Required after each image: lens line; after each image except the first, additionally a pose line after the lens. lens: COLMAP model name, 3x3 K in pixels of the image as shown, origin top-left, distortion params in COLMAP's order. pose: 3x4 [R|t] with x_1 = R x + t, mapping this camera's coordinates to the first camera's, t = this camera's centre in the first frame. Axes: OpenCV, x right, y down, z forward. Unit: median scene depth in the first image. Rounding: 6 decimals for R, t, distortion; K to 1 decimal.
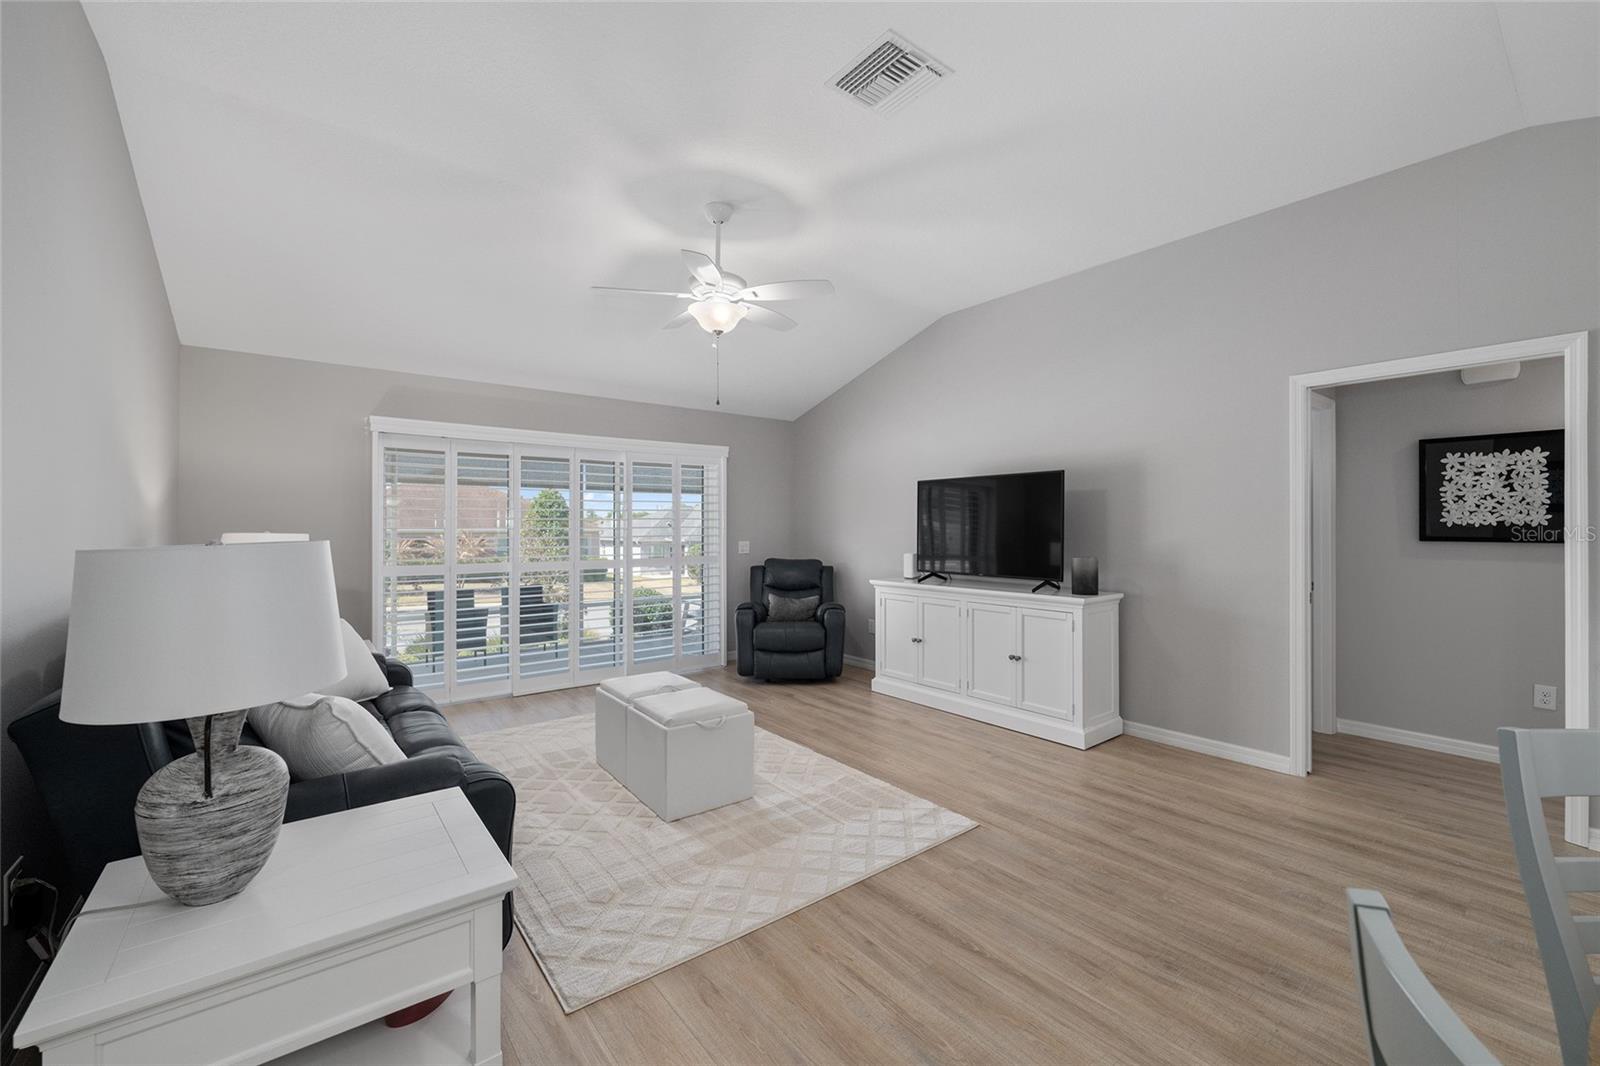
lens RADIAL K [[647.9, 0, 805.2], [0, 647.9, 525.9], [0, 0, 1]] dist [-0.000478, -0.000048]
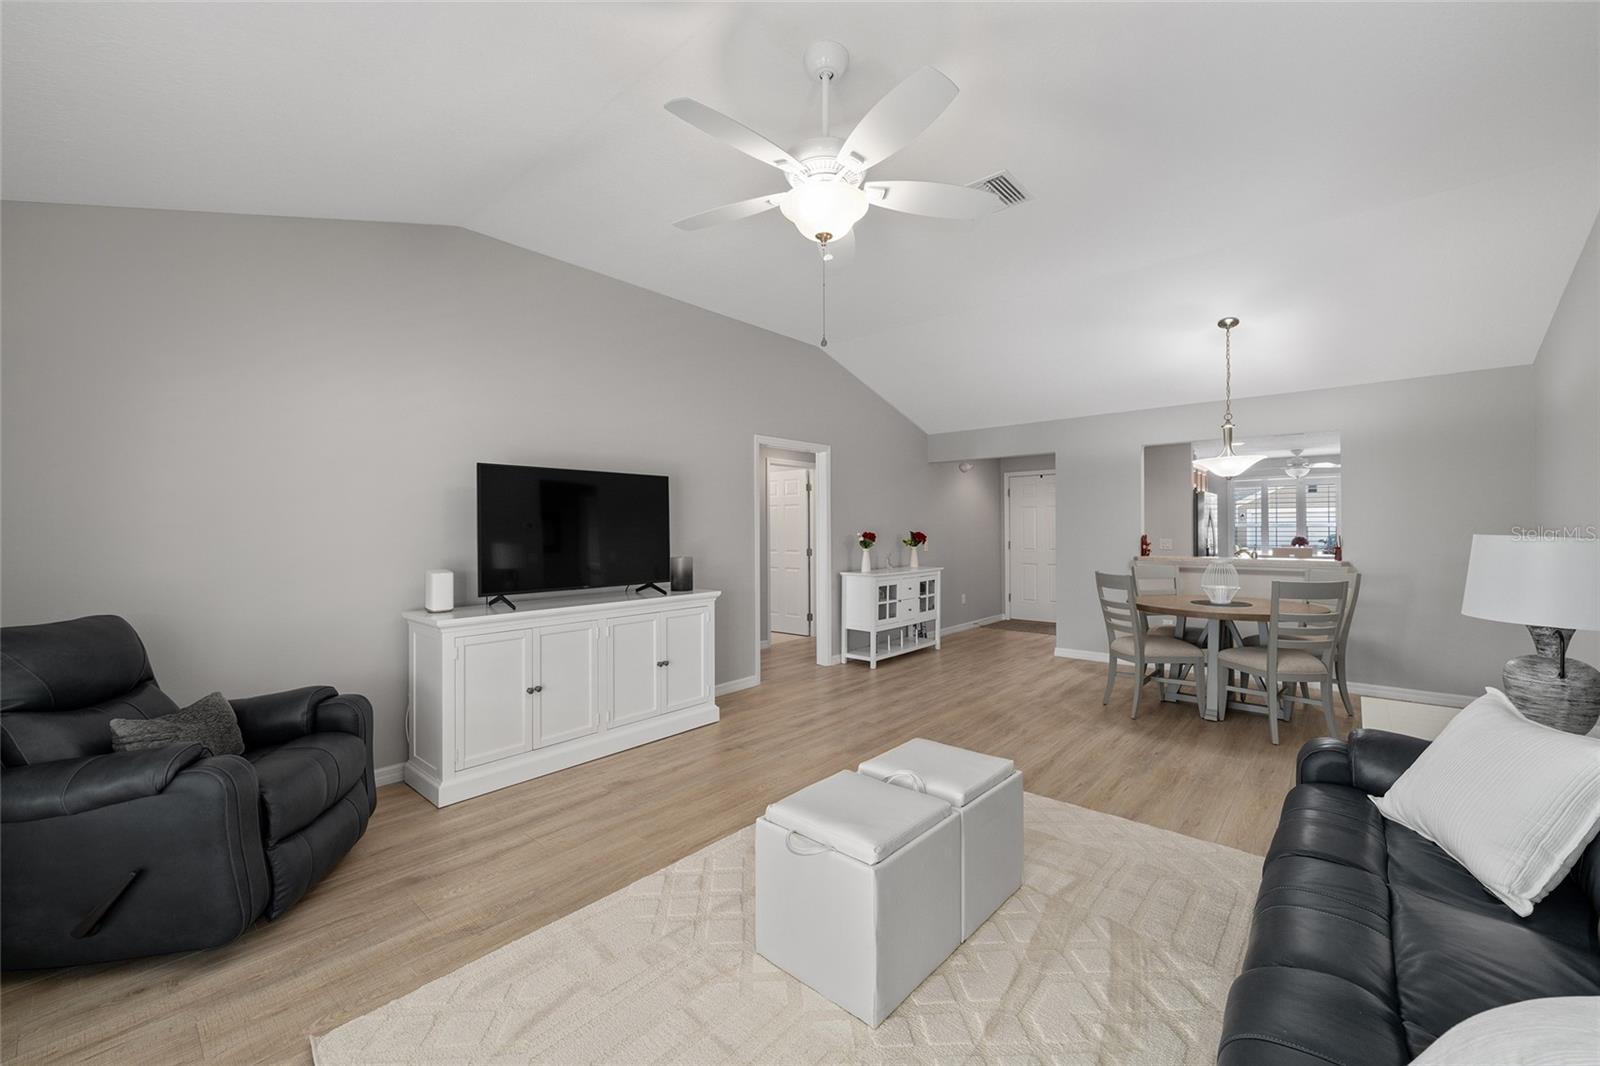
lens RADIAL K [[627.7, 0, 798.8], [0, 627.7, 524.1], [0, 0, 1]] dist [-0.001311, -0.000054]
pose [[-0.178438, 0.011377, 0.983885, -0.829786], [0.004205, 0.999933, -0.010800, 0.004835], [-0.983942, 0.002210, -0.178473, 1.235578]]
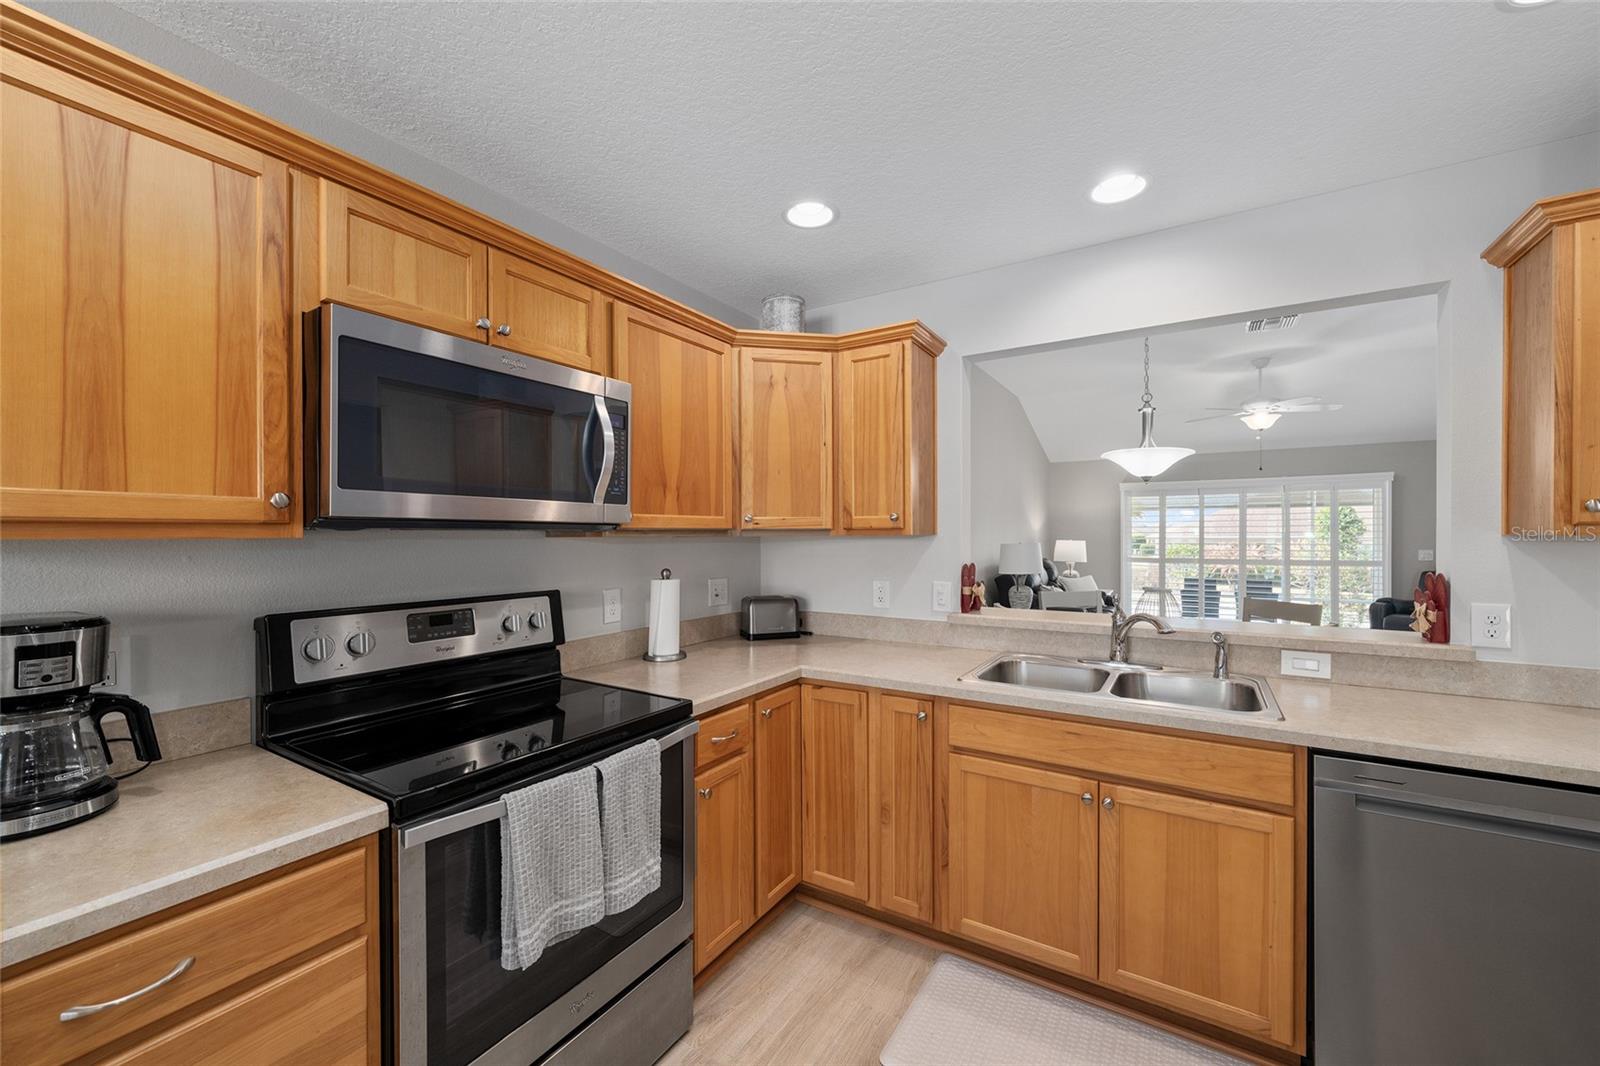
lens RADIAL K [[621.2, 0, 806.7], [0, 621.2, 538.7], [0, 0, 1]] dist [-0.001117, 0.000113]
pose [[0.337244, 0.006048, -0.941398, 1.123913], [0.003317, 0.999966, 0.007612, -0.017008], [0.941411, -0.005689, 0.337213, -0.788697]]
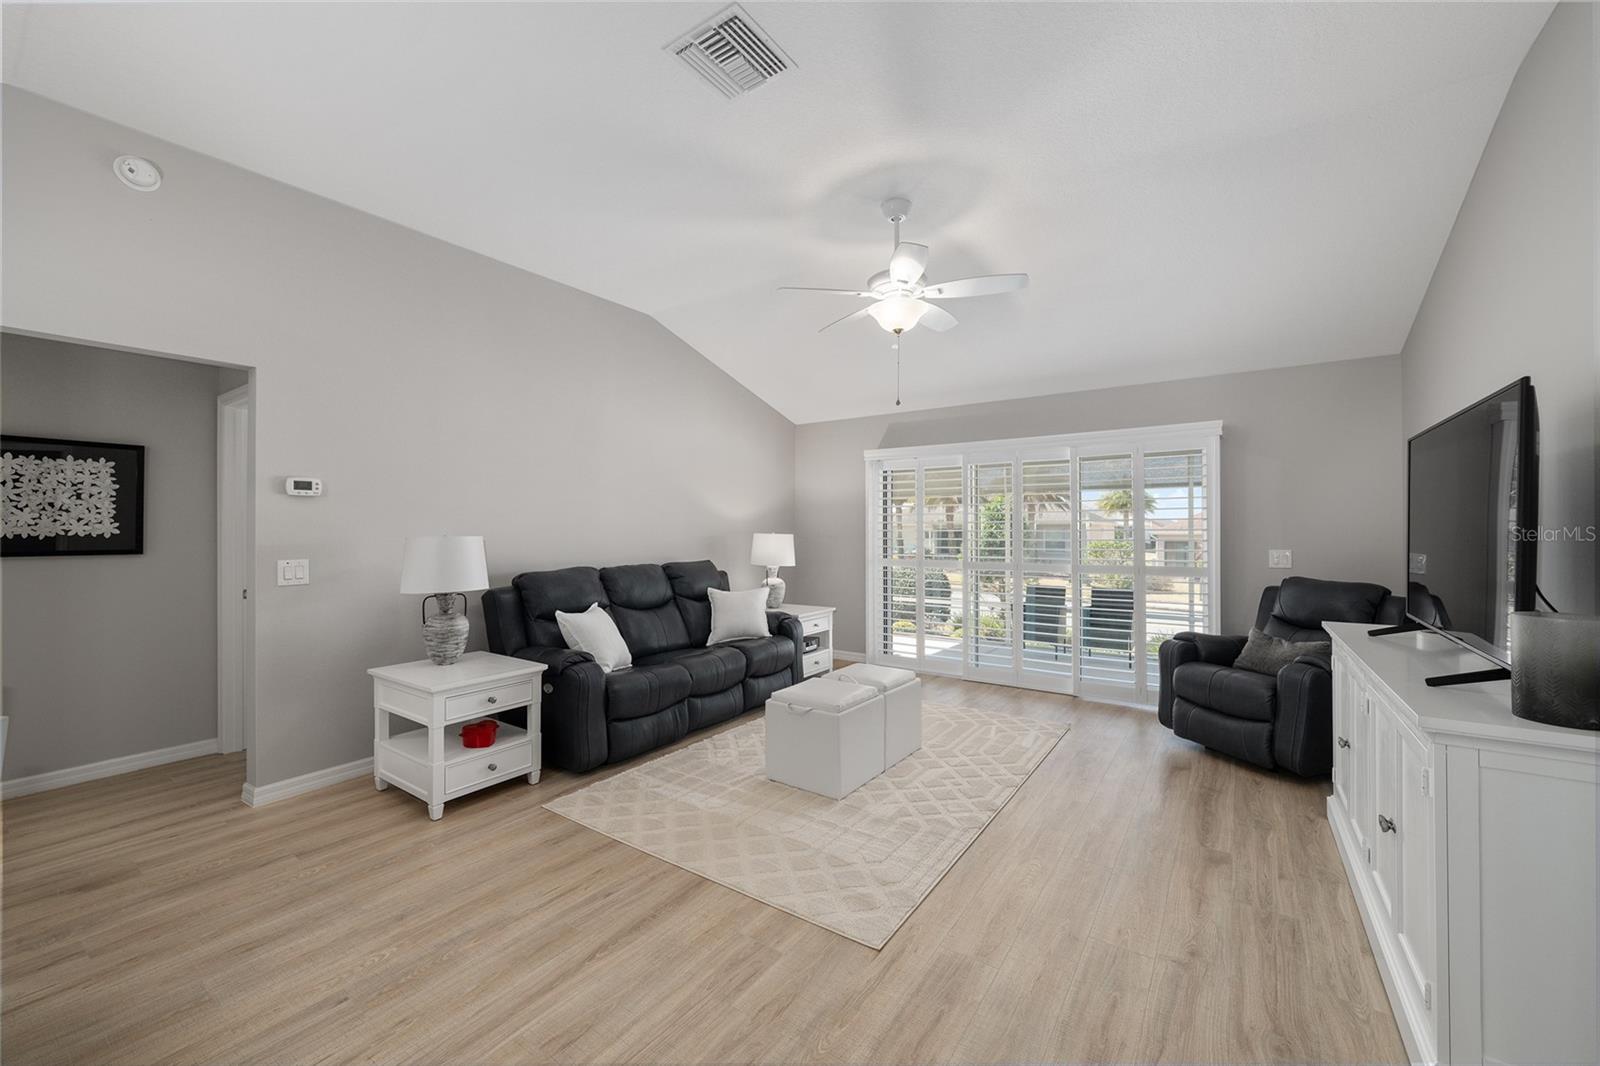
lens RADIAL K [[627.7, 0, 798.8], [0, 627.7, 524.1], [0, 0, 1]] dist [-0.001311, -0.000054]
pose [[0.288684, -0.009604, -0.957376, 0.791012], [0.003063, 0.999954, -0.009108, 0.001867], [0.957420, -0.000303, 0.288700, 0.628922]]
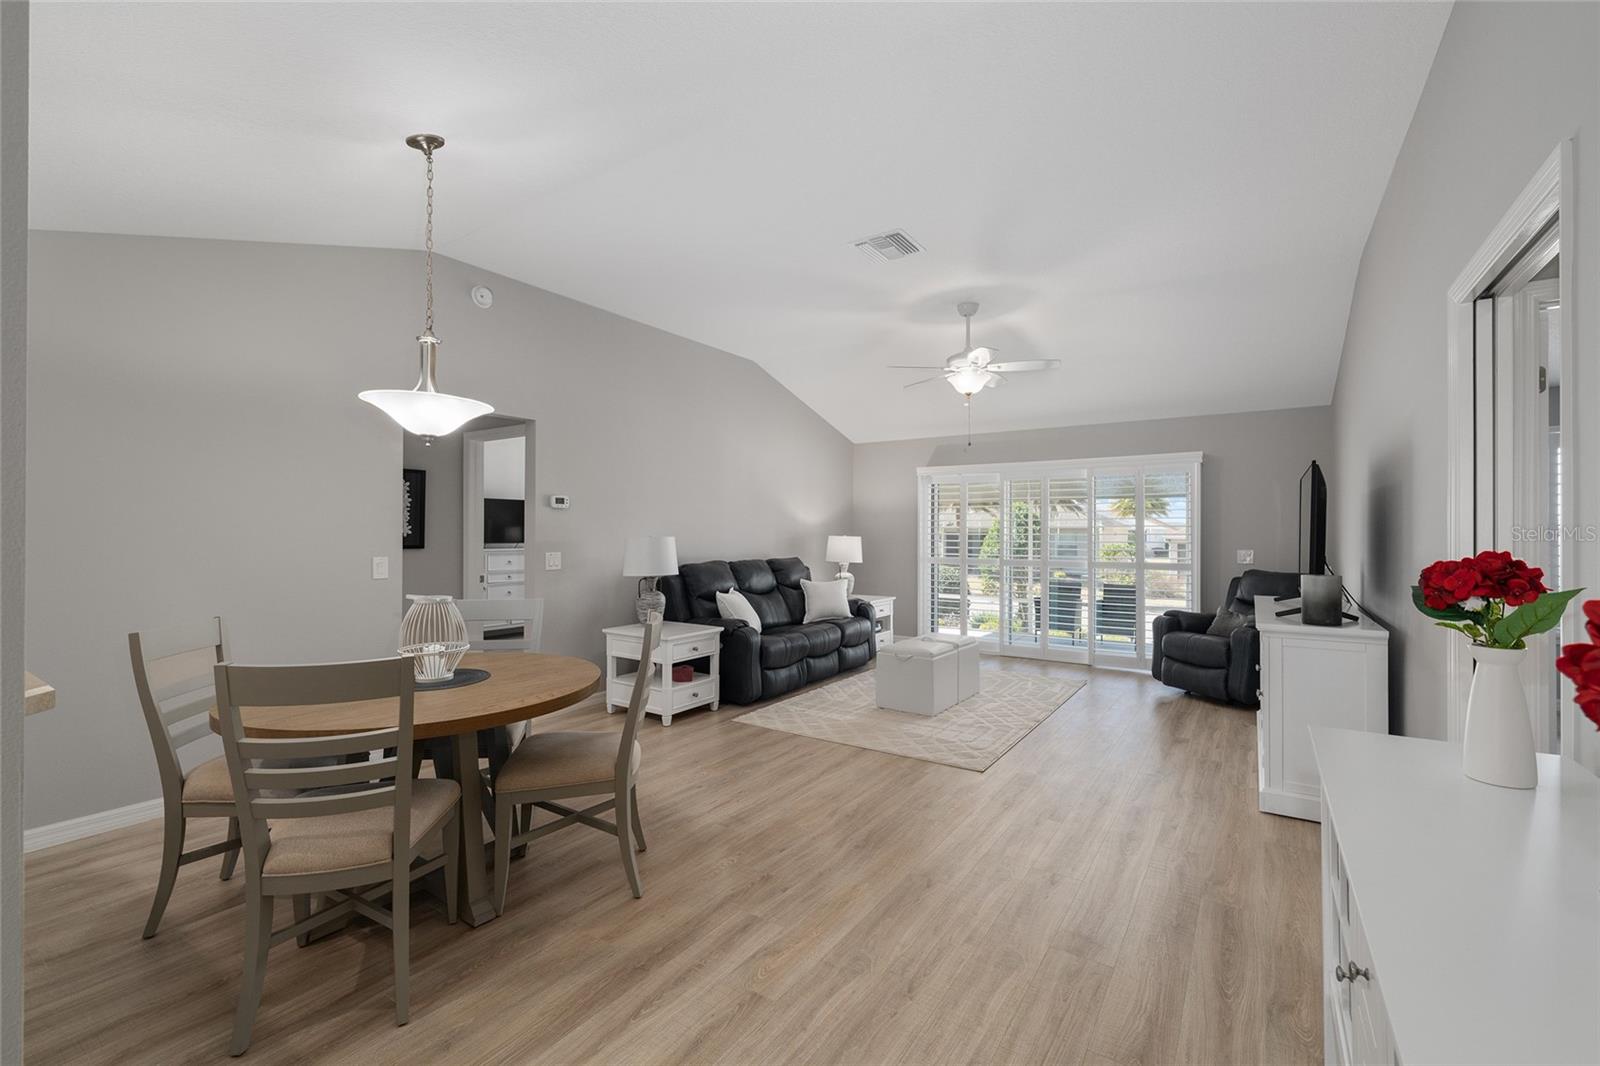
lens RADIAL K [[678.7, 0, 802.8], [0, 678.7, 523.9], [0, 0, 1]] dist [-0.000369, 0.000168]
pose [[0.306149, -0.011630, -0.951912, 1.238840], [-0.001901, 0.999916, -0.012827, 0.000516], [0.951982, 0.005736, 0.306101, 0.232464]]
